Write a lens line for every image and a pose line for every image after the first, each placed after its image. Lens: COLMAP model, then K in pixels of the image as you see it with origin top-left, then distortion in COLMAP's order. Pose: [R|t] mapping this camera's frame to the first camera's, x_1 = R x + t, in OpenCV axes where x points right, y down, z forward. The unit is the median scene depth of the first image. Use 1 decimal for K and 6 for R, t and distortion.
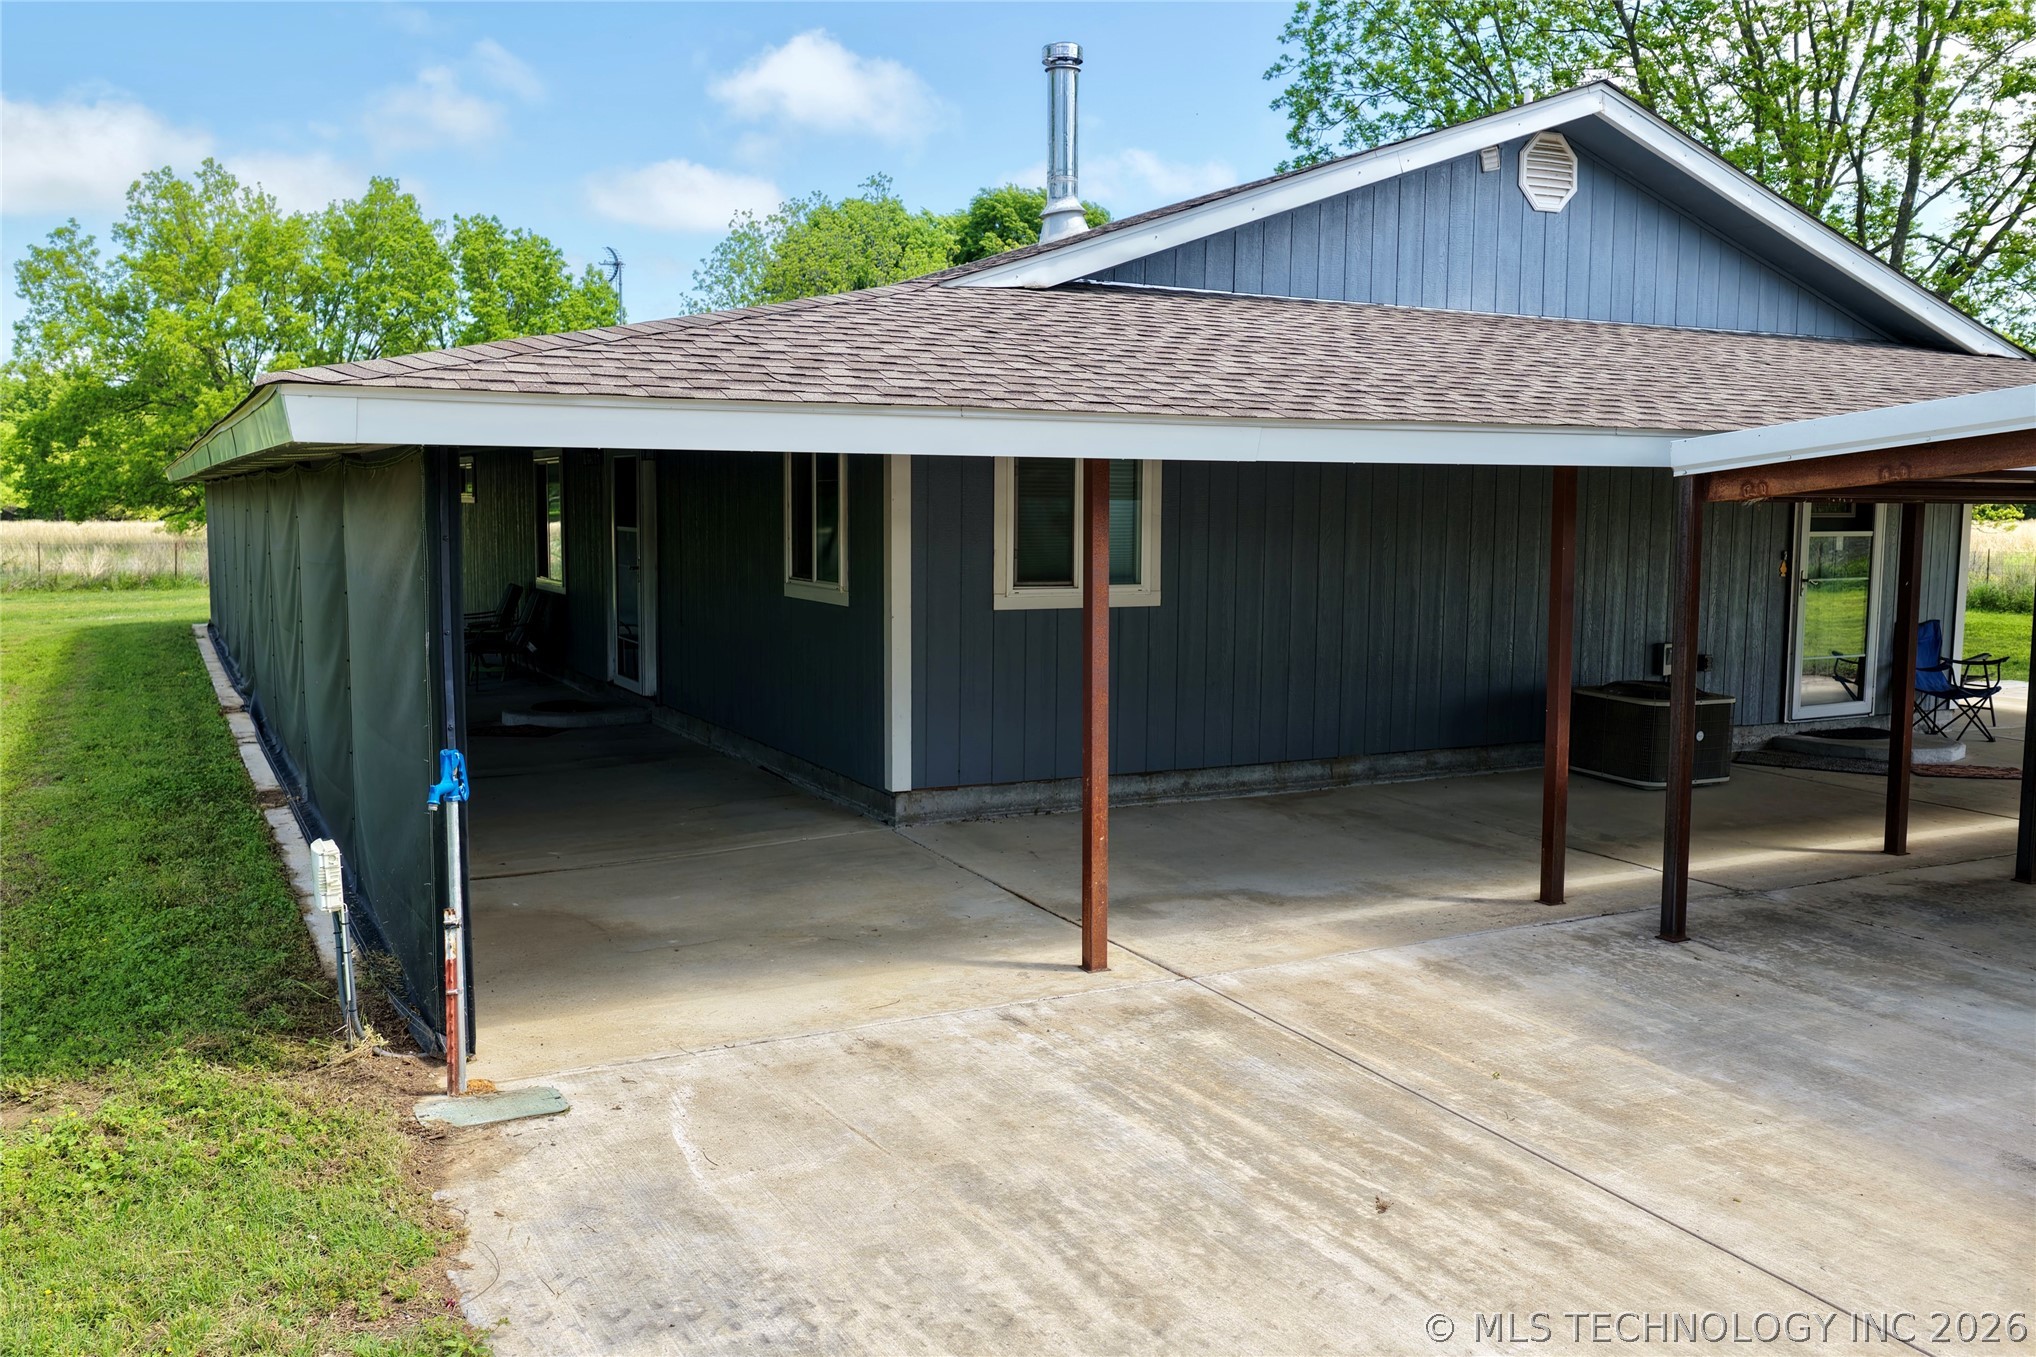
lens RADIAL K [[1694.2, 0, 1018.0], [0, 1694.2, 678.5], [0, 0, 1]] dist [-0.016603, 0.040254]
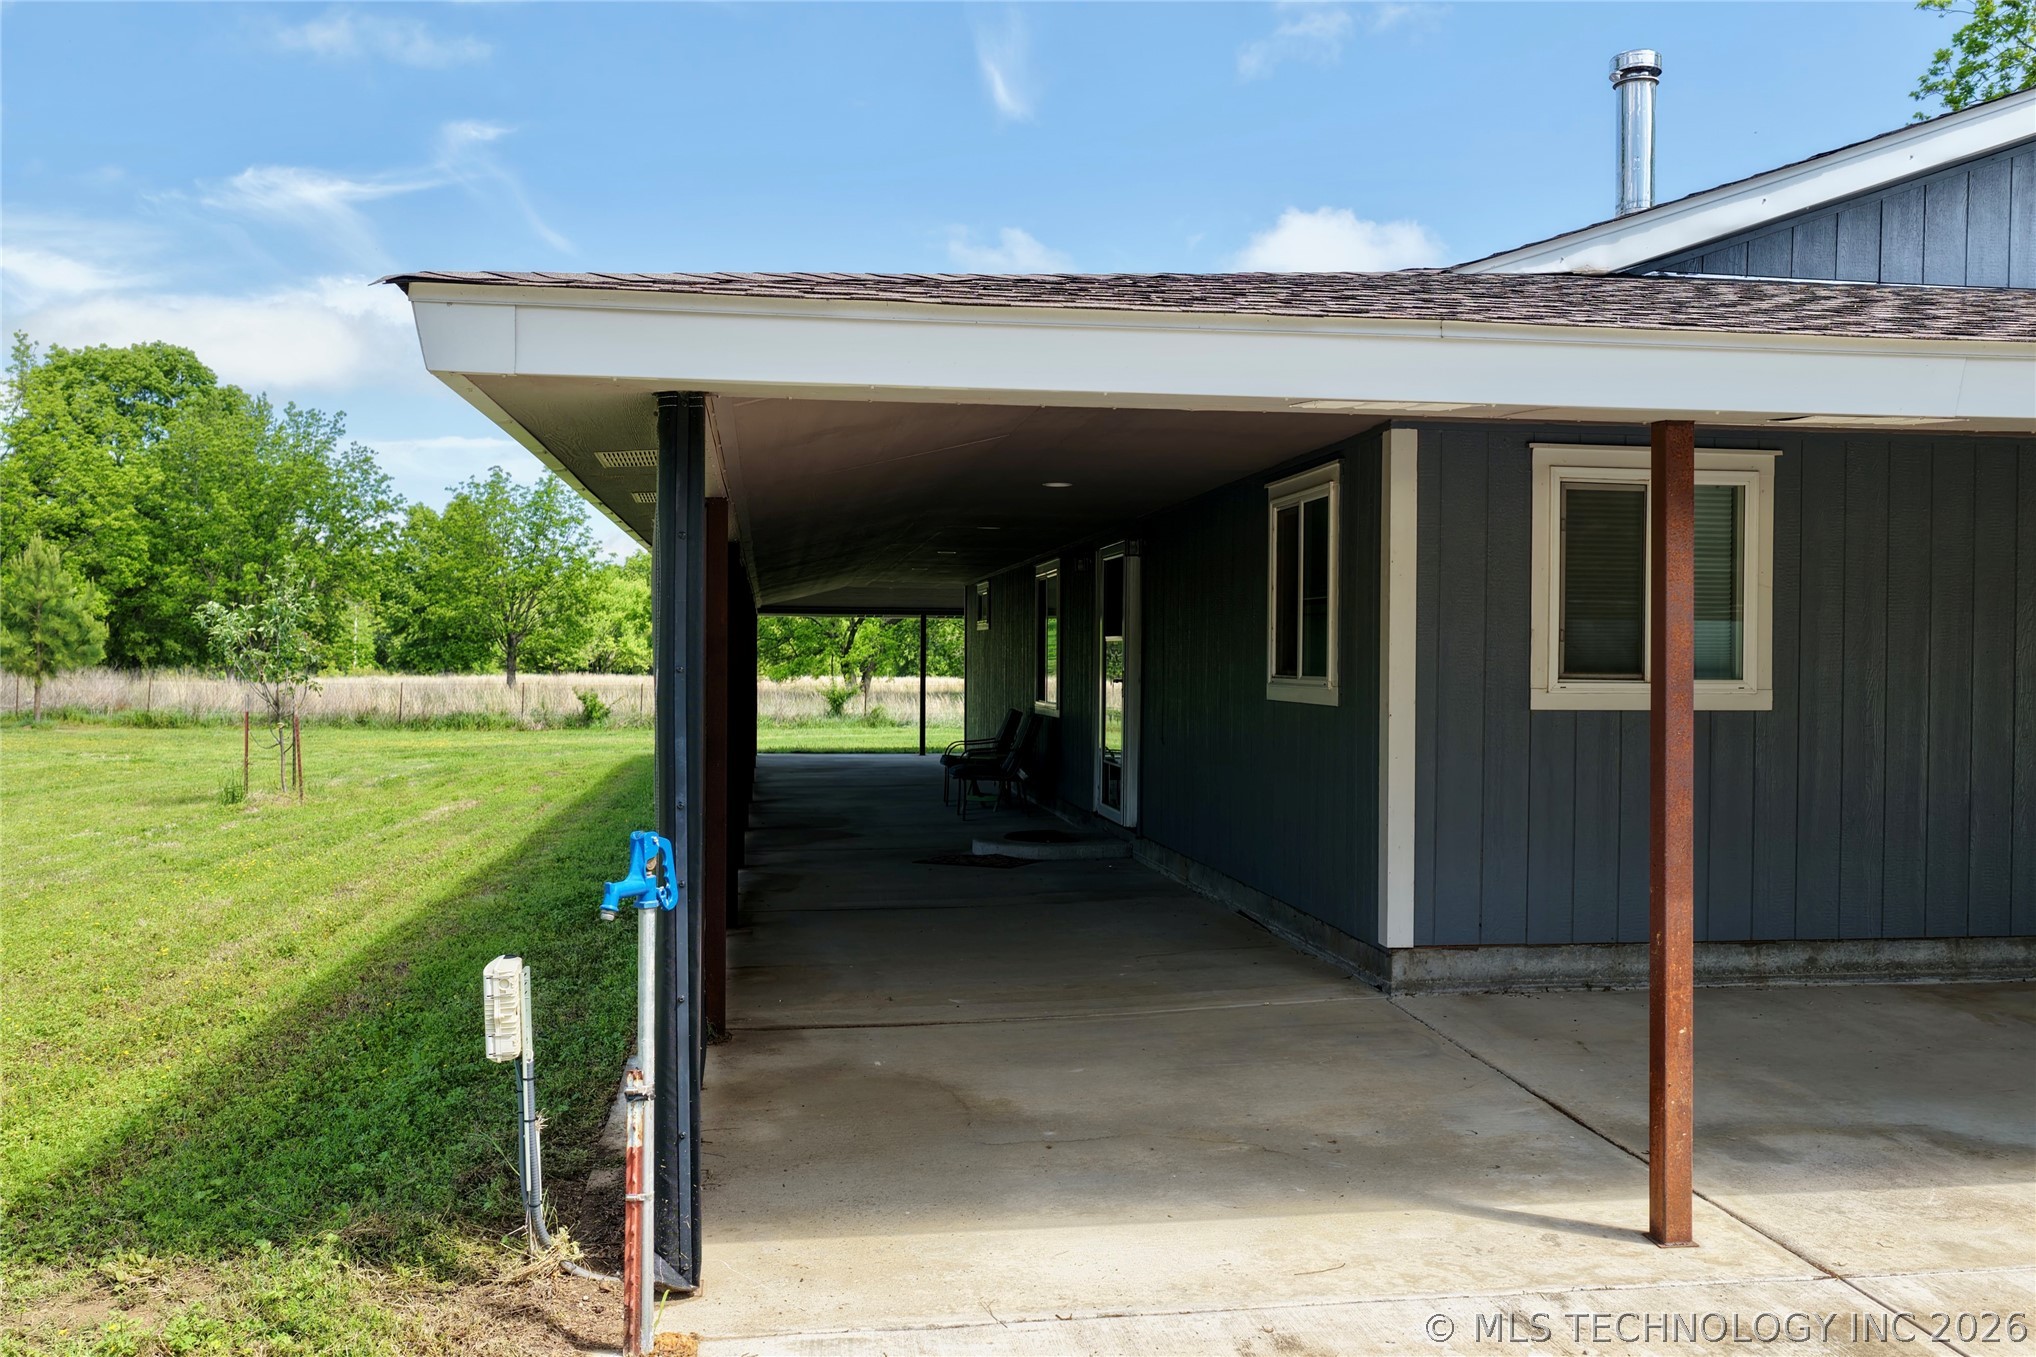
lens RADIAL K [[1694.2, 0, 1018.0], [0, 1694.2, 678.5], [0, 0, 1]] dist [-0.016603, 0.040254]
pose [[0.946408, 0.003528, -0.322955, 0.015508], [-0.034014, 0.995468, -0.088804, 0.023846], [0.321178, 0.095030, 0.942239, 0.267465]]
